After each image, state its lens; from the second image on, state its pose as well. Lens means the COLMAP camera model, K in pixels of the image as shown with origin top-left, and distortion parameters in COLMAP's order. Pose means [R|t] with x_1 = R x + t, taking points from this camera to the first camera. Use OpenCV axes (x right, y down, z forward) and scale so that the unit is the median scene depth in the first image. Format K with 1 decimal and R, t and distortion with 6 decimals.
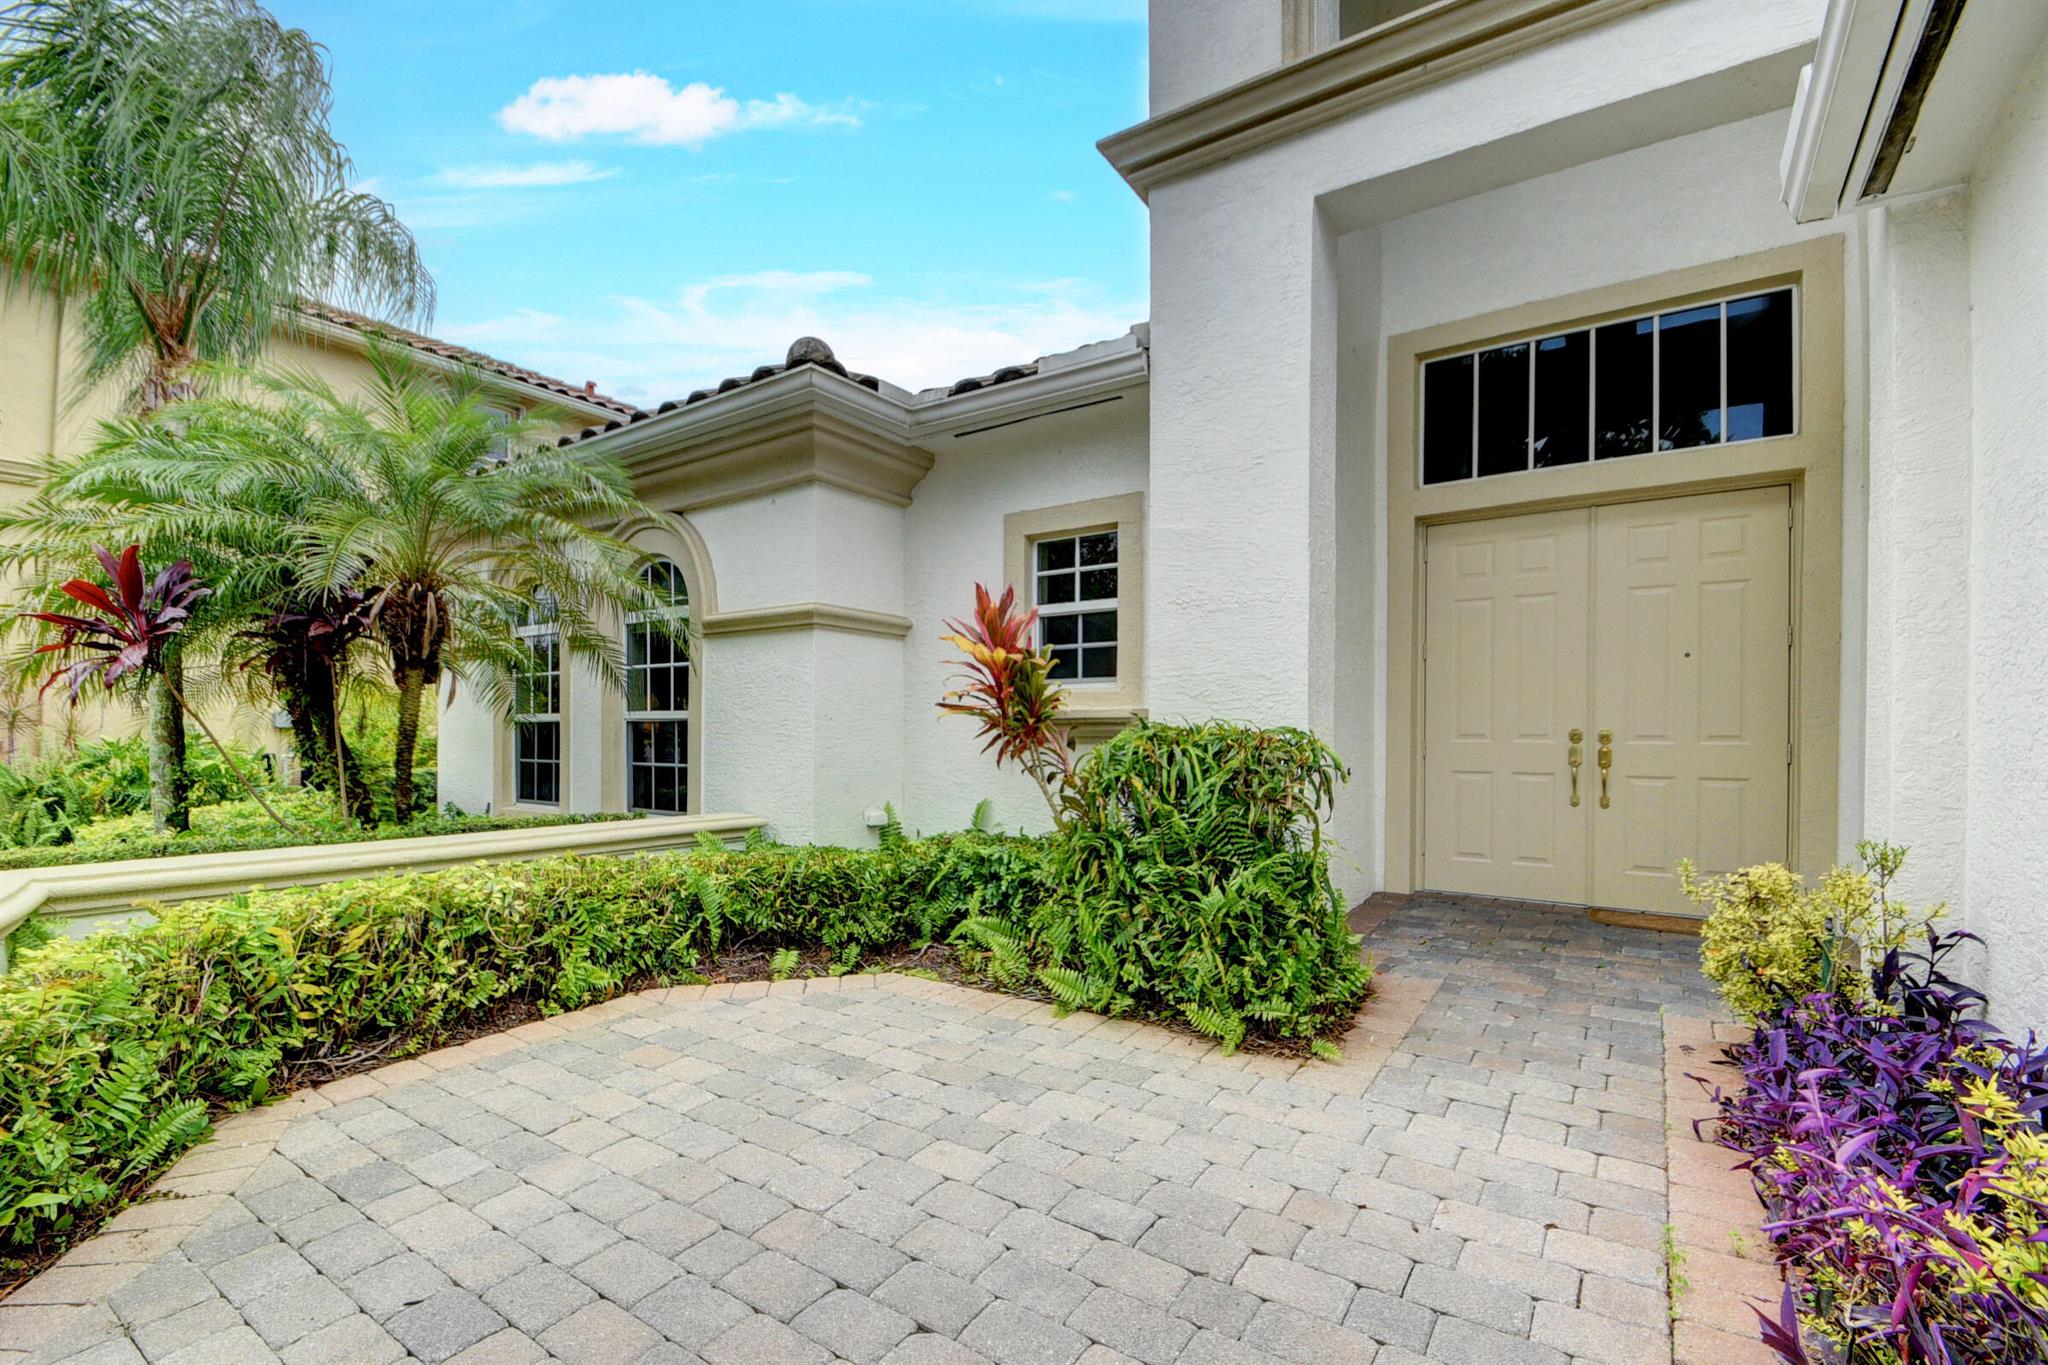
lens RADIAL K [[905.9, 0, 1015.7], [0, 905.9, 735.4], [0, 0, 1]] dist [0.015957, -0.018691]
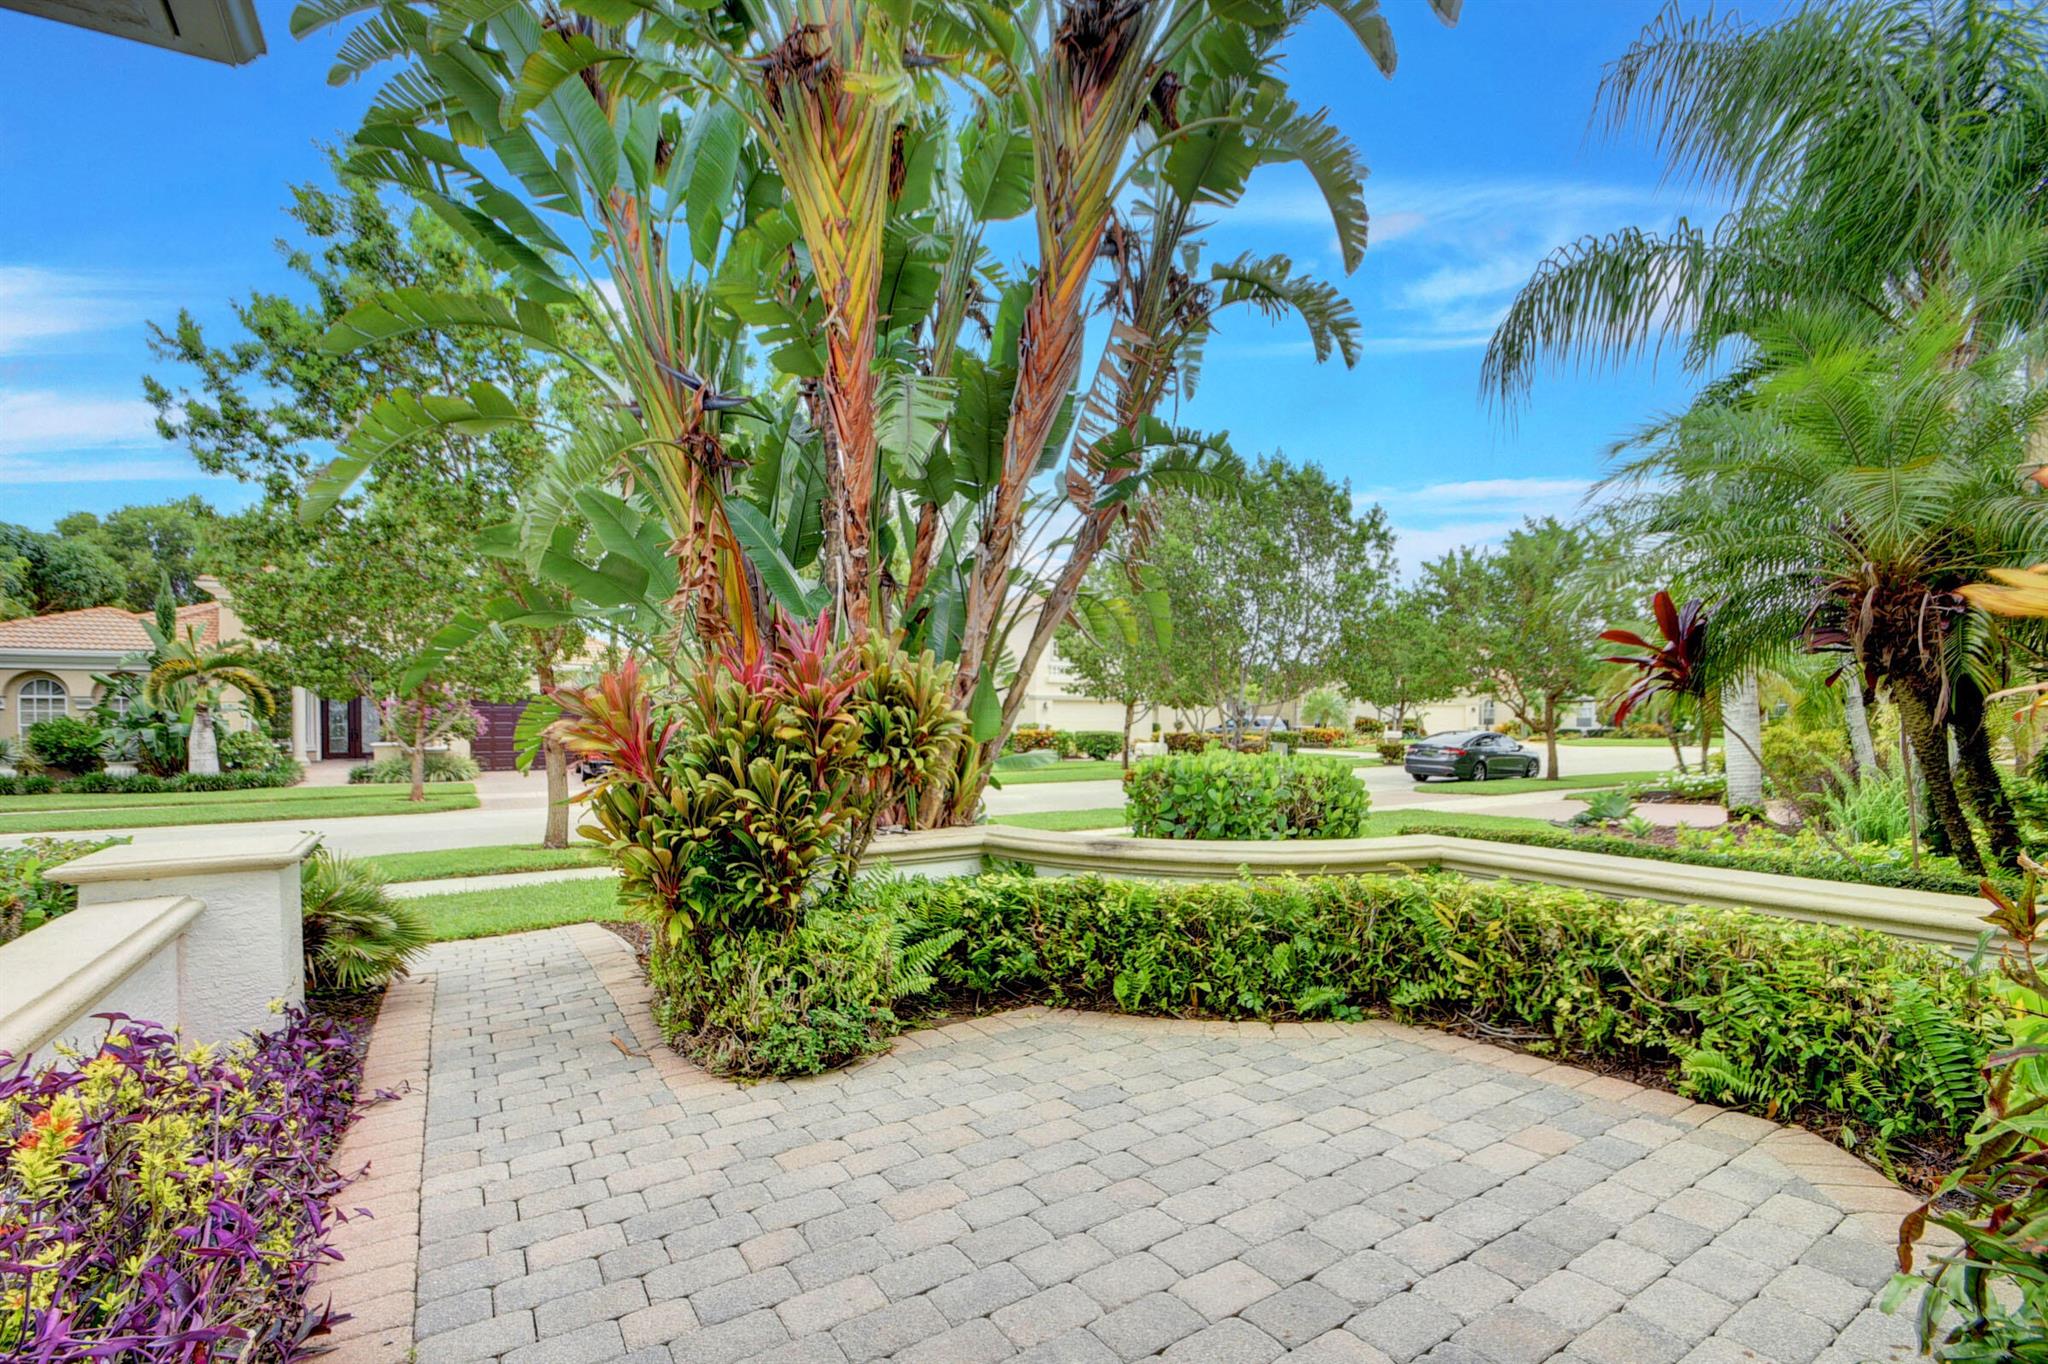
lens RADIAL K [[905.9, 0, 1015.7], [0, 905.9, 734.9], [0, 0, 1]] dist [0.015957, -0.018691]
pose [[-0.382887, 0.017076, -0.923637, 1.326420], [0.003951, 0.999850, 0.016847, -0.127932], [0.923787, 0.002801, -0.382897, 1.882539]]
